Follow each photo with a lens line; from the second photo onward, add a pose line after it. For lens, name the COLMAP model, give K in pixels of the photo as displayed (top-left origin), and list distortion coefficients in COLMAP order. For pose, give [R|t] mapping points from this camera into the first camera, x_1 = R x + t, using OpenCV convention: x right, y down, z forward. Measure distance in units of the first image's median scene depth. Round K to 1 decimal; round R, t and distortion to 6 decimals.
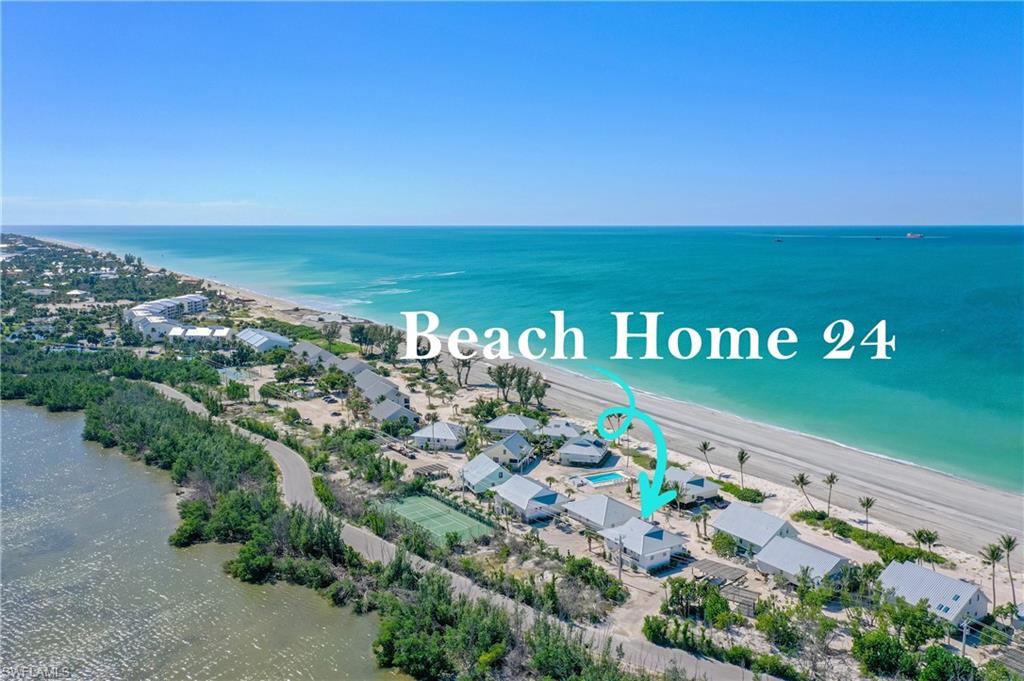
lens RADIAL K [[814.0, 0, 512.3], [0, 814.0, 339.3], [0, 0, 1]] dist [-0.038550, 0.009405]
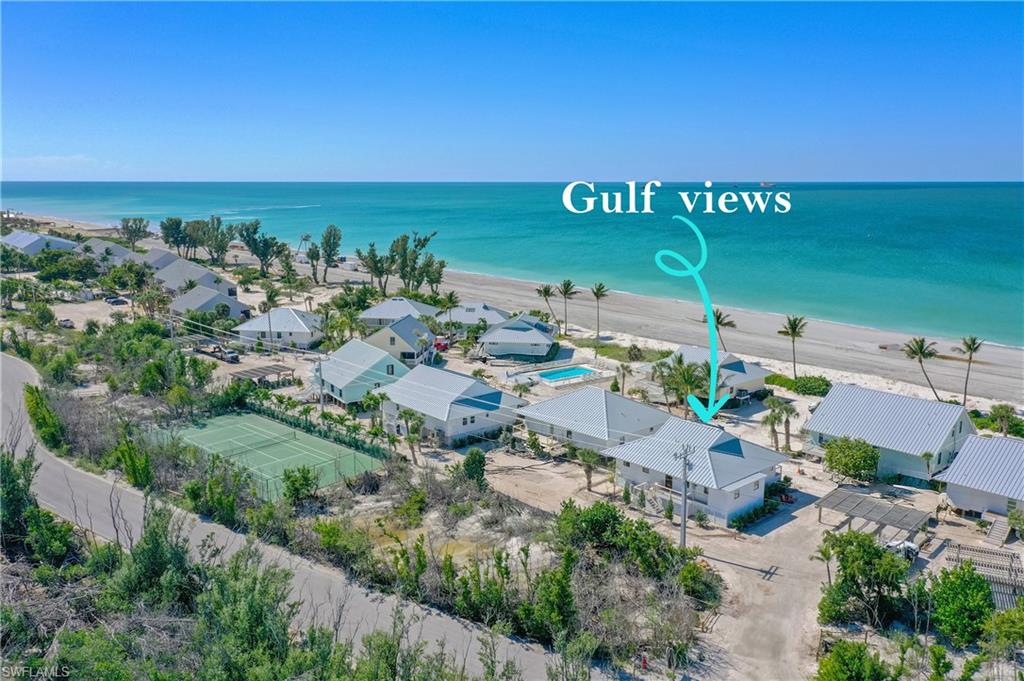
lens RADIAL K [[814.0, 0, 513.1], [0, 814.0, 341.6], [0, 0, 1]] dist [-0.038550, 0.009405]
pose [[0.985600, -0.031764, 0.166084, -0.024864], [0.023360, 0.998358, 0.052311, 0.129916], [-0.167473, -0.047678, 0.984723, 0.476966]]
